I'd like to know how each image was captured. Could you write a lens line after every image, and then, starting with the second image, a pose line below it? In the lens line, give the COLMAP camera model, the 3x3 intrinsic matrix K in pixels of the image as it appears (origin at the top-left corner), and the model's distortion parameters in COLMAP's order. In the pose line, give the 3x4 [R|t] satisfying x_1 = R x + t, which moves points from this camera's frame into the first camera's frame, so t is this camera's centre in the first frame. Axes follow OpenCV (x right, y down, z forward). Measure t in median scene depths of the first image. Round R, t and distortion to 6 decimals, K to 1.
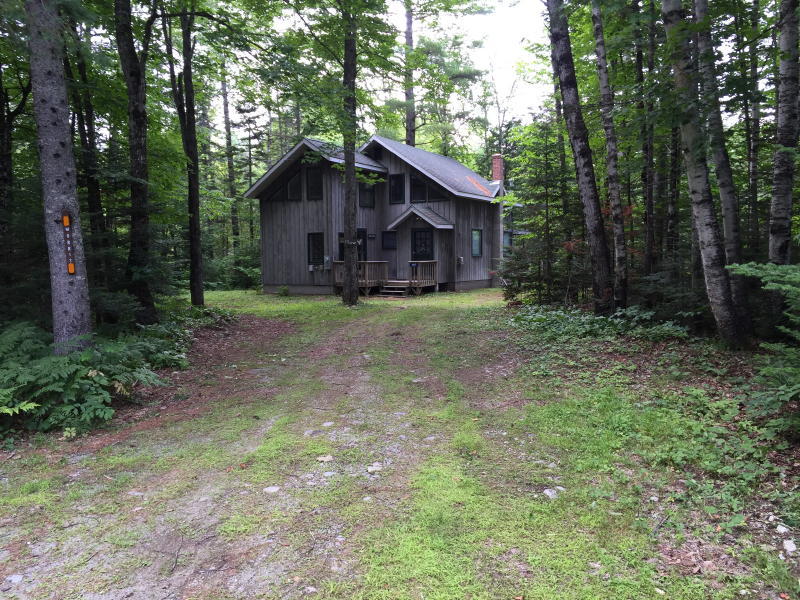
lens RADIAL K [[675.2, 0, 400.1], [0, 675.2, 300.2], [0, 0, 1]] dist [0.077488, -0.102277]
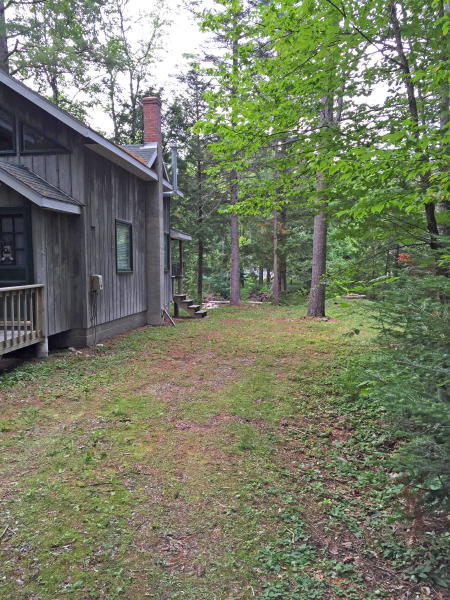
lens RADIAL K [[506.4, 0, 224.4], [0, 506.4, 299.3], [0, 0, 1]] dist [0.077488, -0.102277]
pose [[0.930063, -0.018017, 0.366958, 0.040533], [0.017325, 0.999836, 0.005181, -0.046822], [-0.366992, 0.001539, 0.930223, 0.626508]]
